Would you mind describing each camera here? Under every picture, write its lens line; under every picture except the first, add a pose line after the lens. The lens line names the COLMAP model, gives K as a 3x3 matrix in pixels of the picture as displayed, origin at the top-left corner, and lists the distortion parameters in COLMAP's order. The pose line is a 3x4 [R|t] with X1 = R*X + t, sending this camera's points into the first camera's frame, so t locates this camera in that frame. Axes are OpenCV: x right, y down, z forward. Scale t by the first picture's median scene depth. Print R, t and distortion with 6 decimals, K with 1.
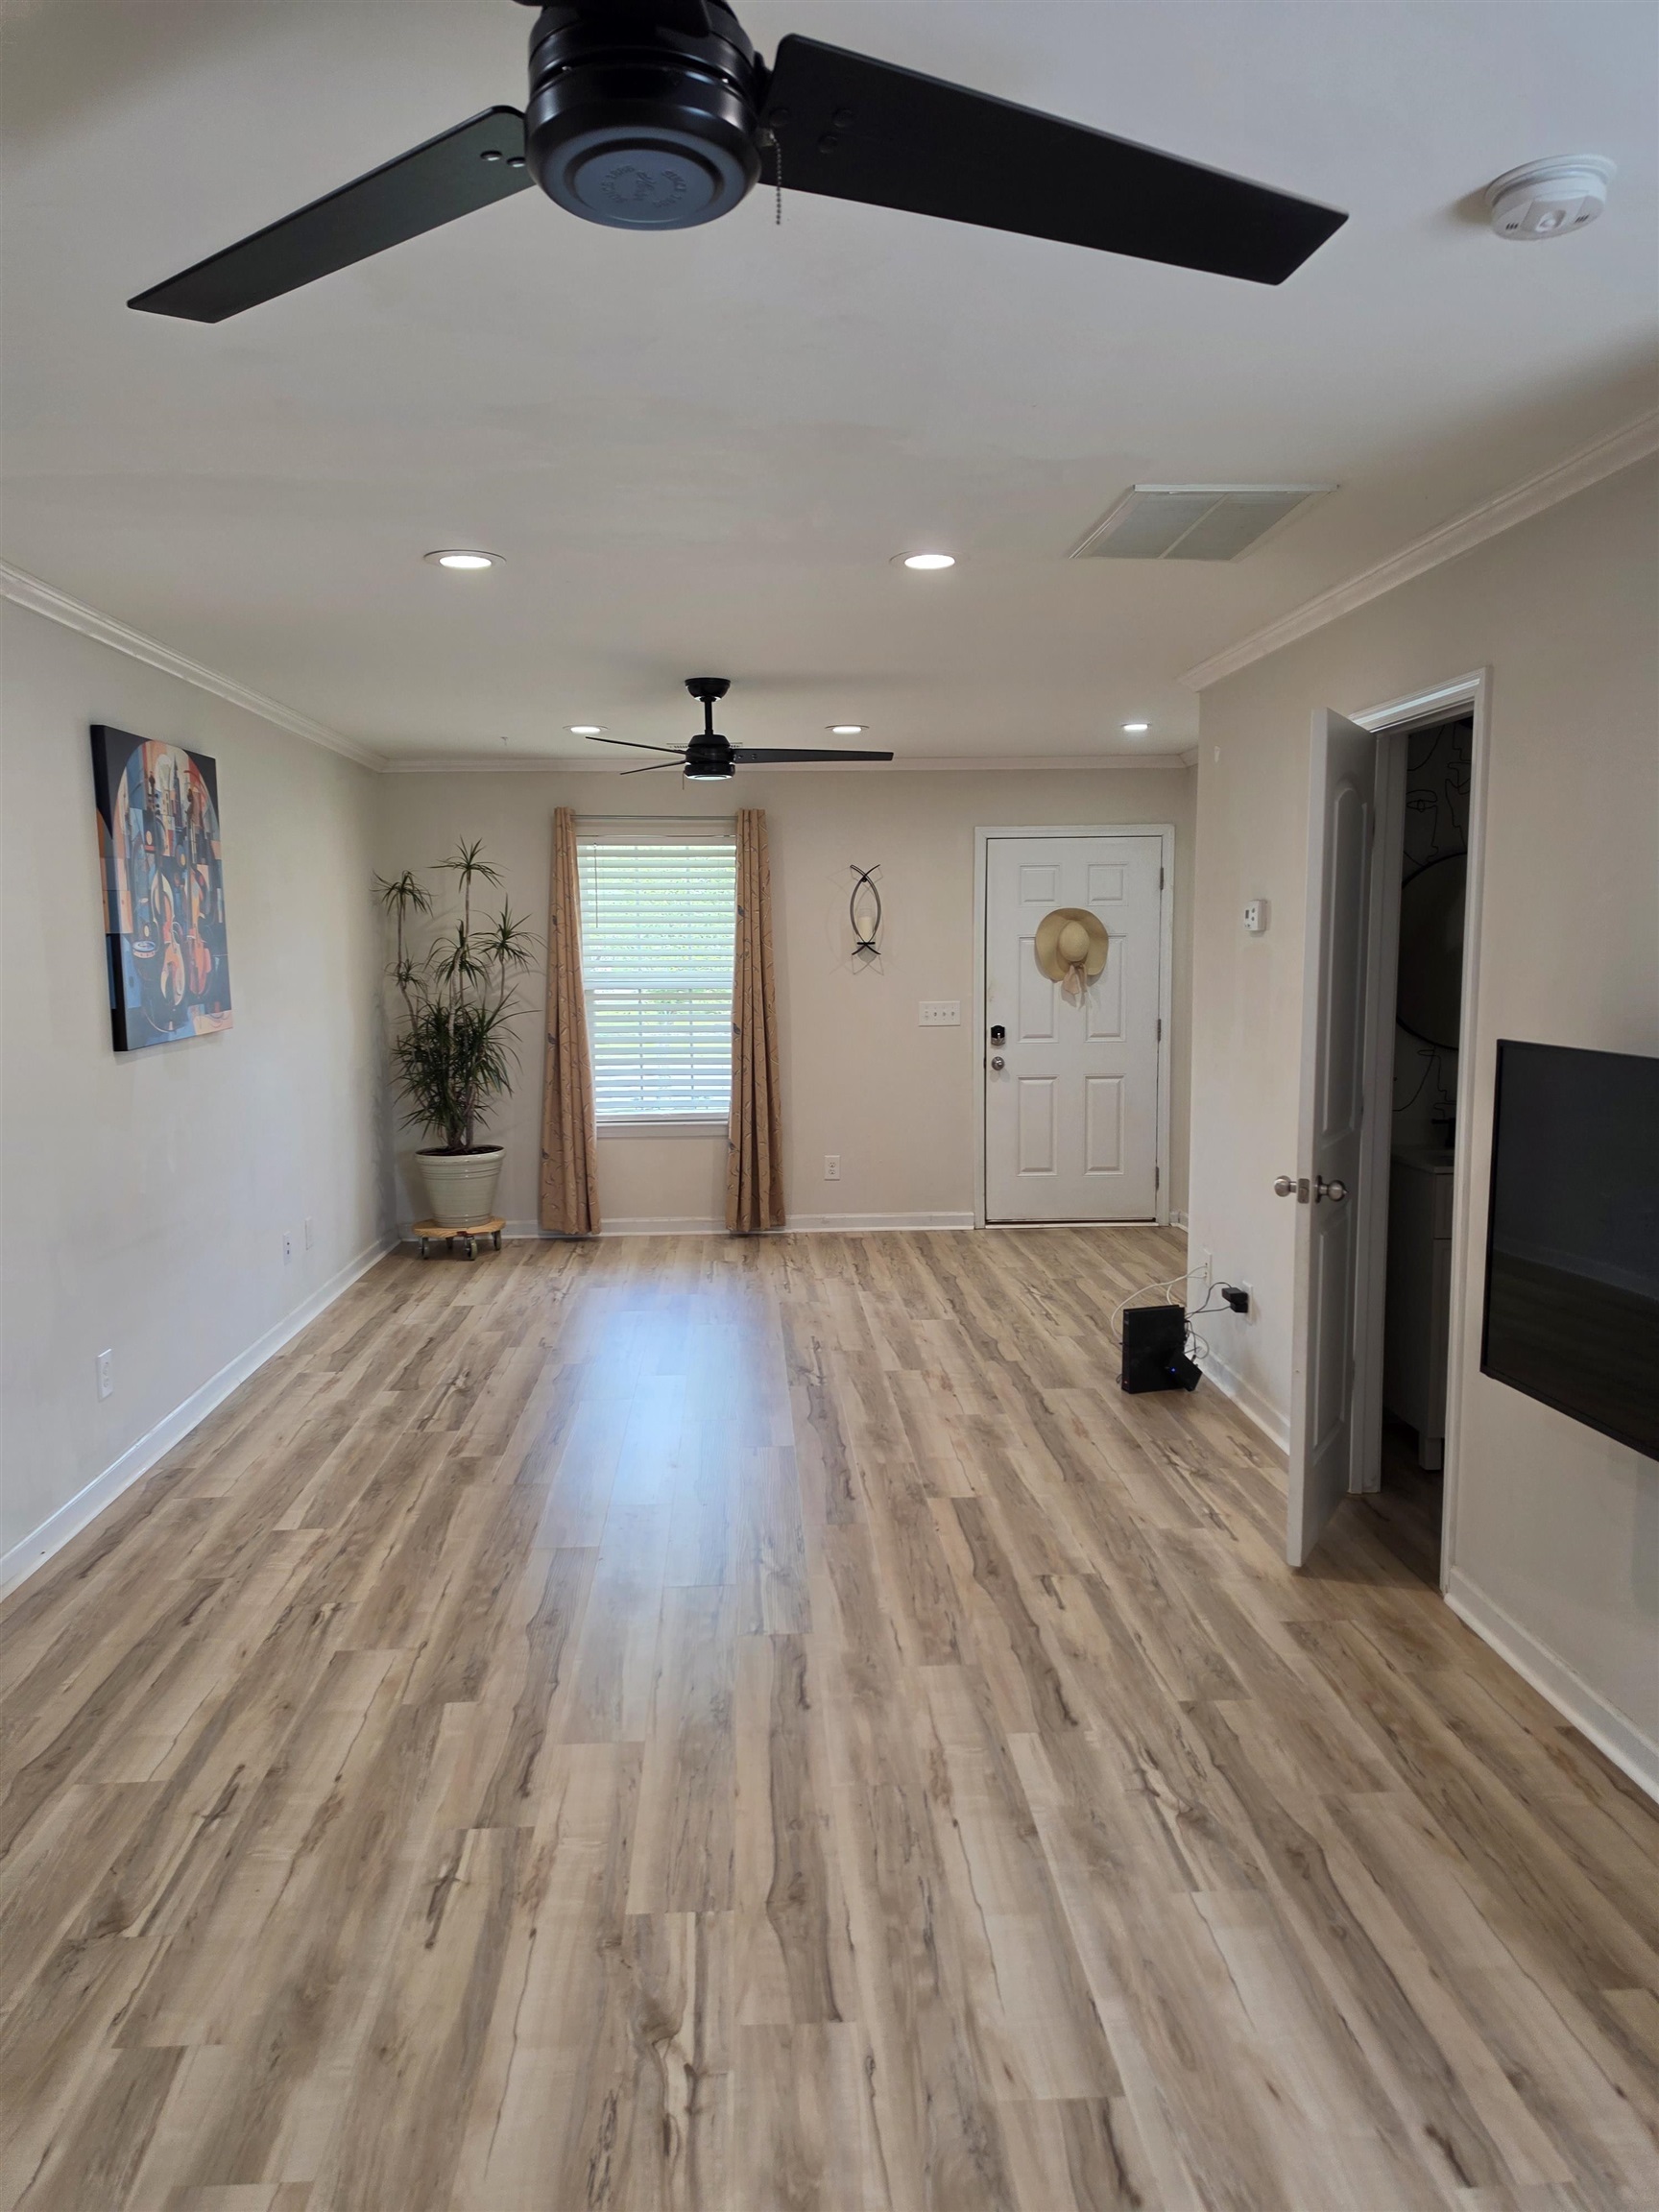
lens RADIAL K [[1551.5, 0, 822.7], [0, 1551.5, 1072.2], [0, 0, 1]] dist [0.163138, -0.258202]
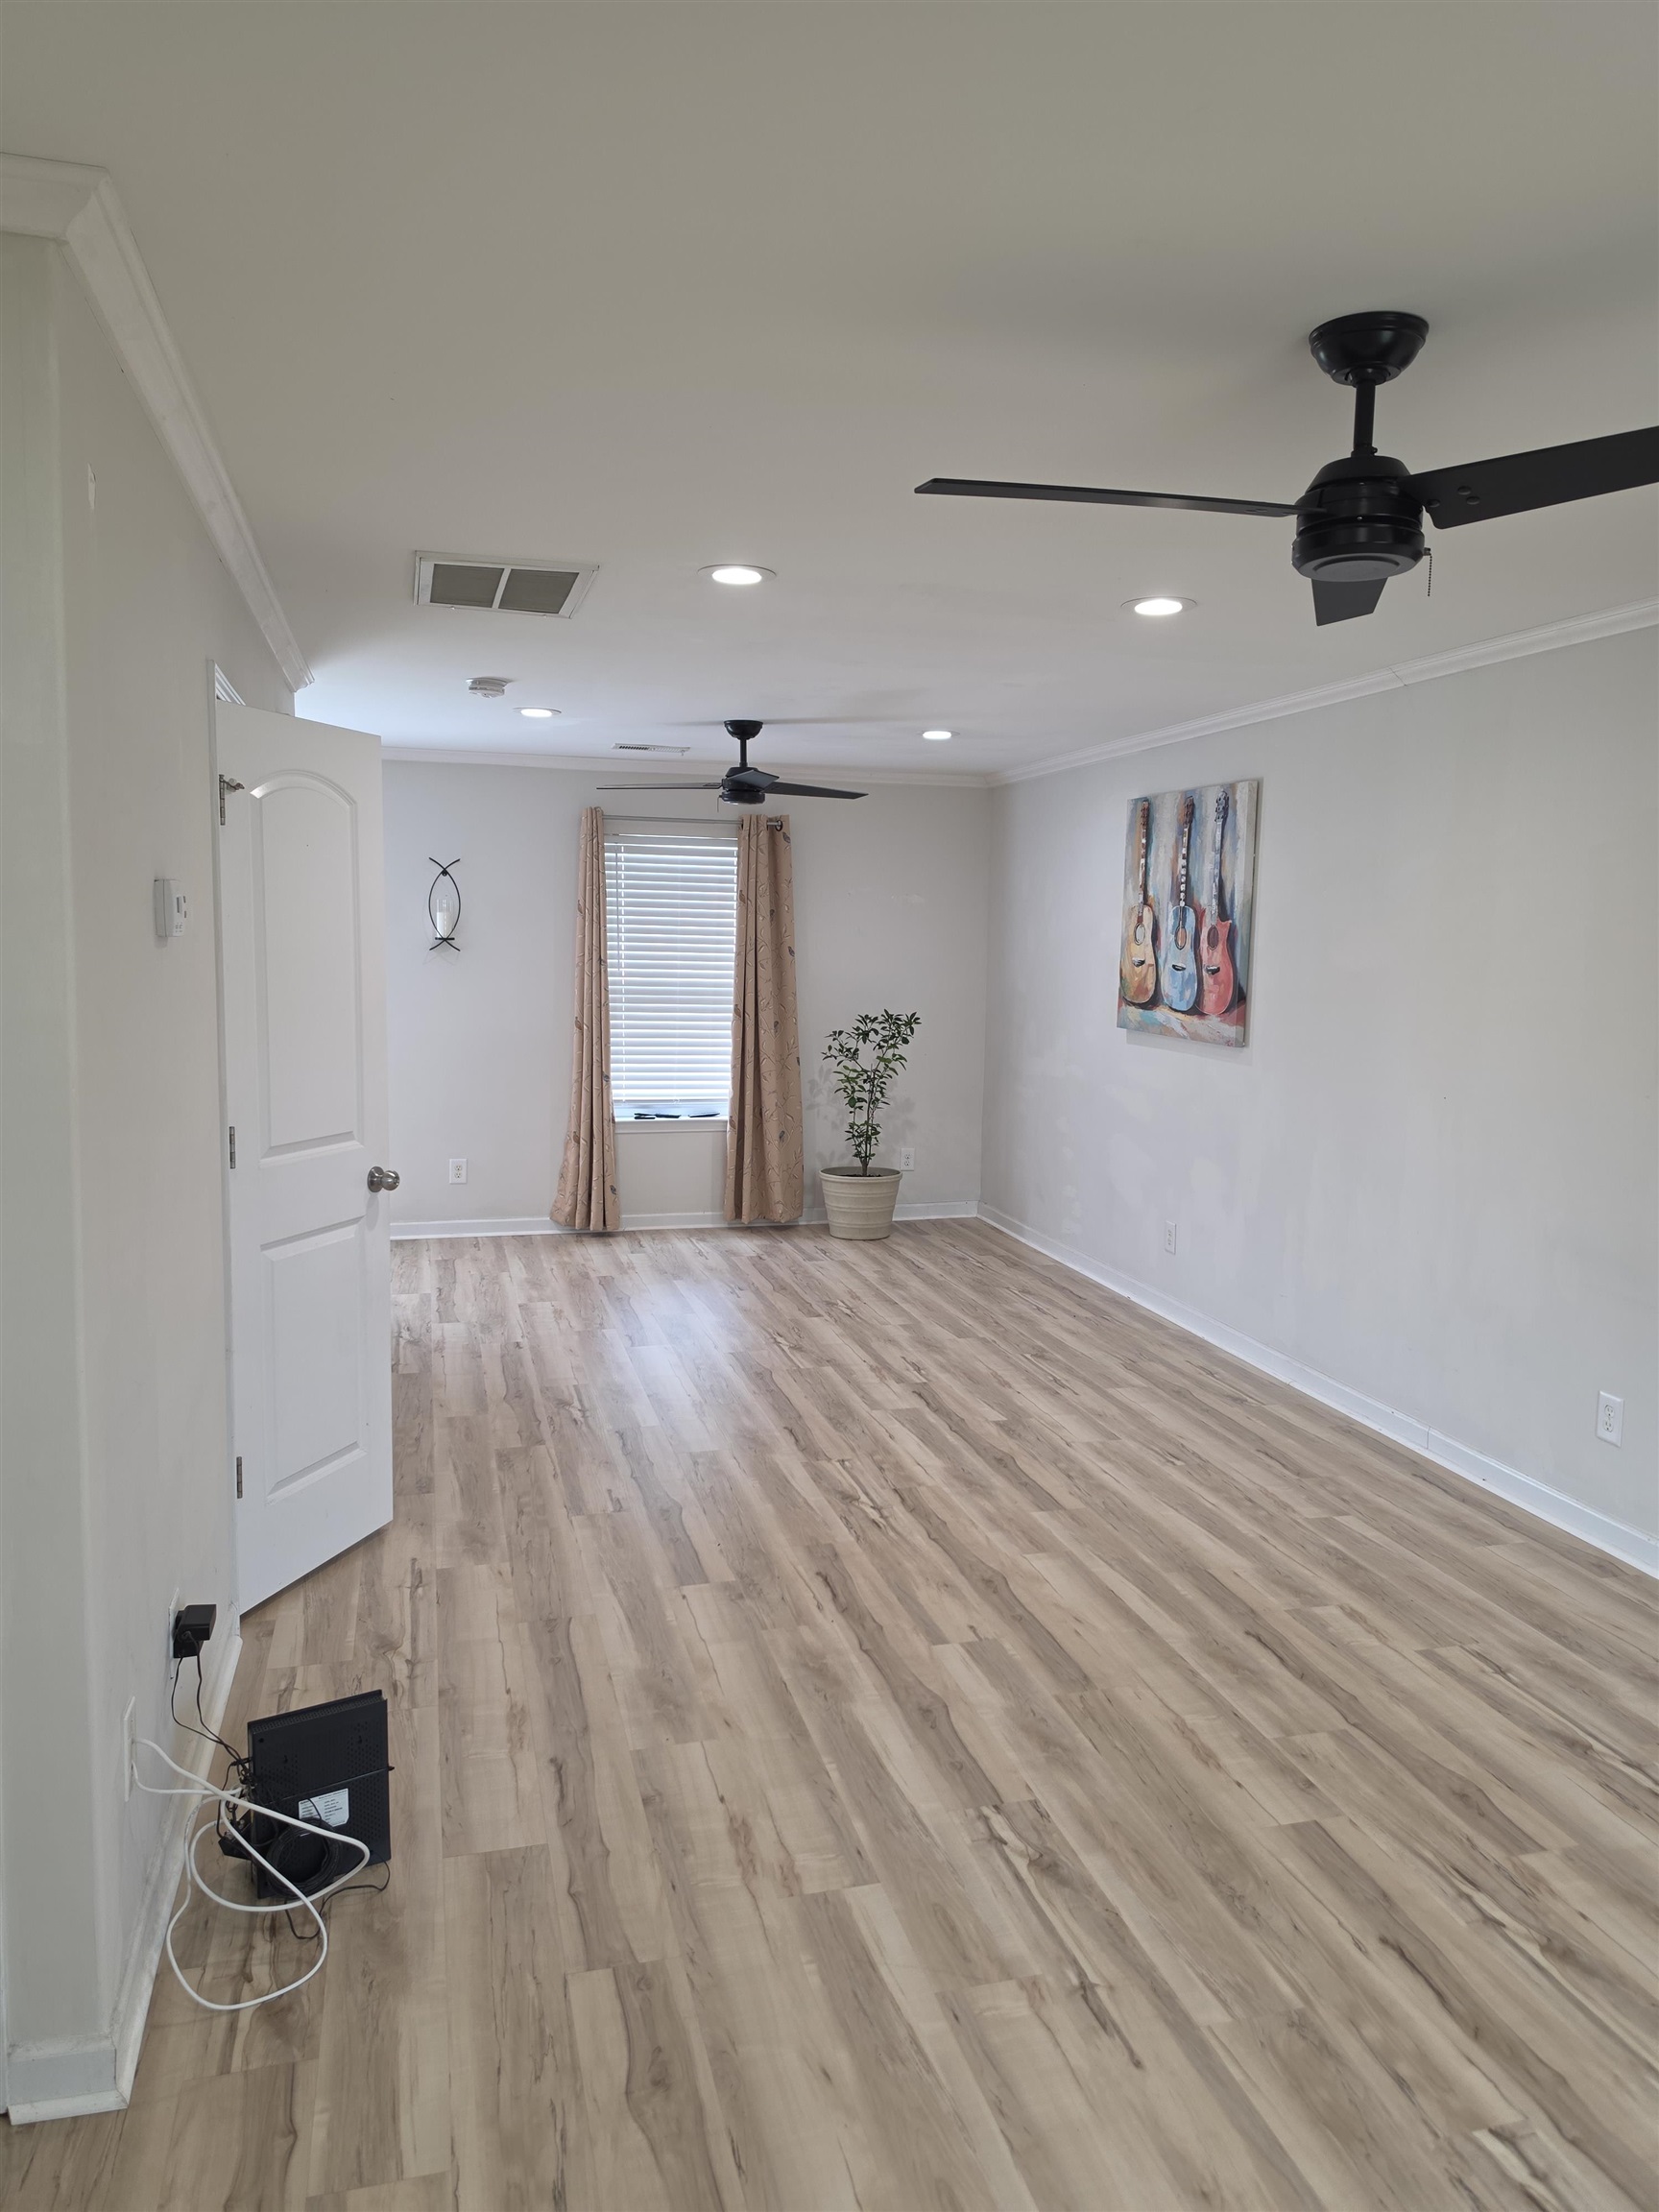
lens RADIAL K [[1551.5, 0, 822.7], [0, 1551.5, 1072.2], [0, 0, 1]] dist [0.163138, -0.258202]
pose [[-0.981058, 0.008231, -0.193539, 0.205752], [-0.025770, 0.984671, 0.172506, -0.179136], [0.191992, 0.174226, -0.965808, 1.991738]]
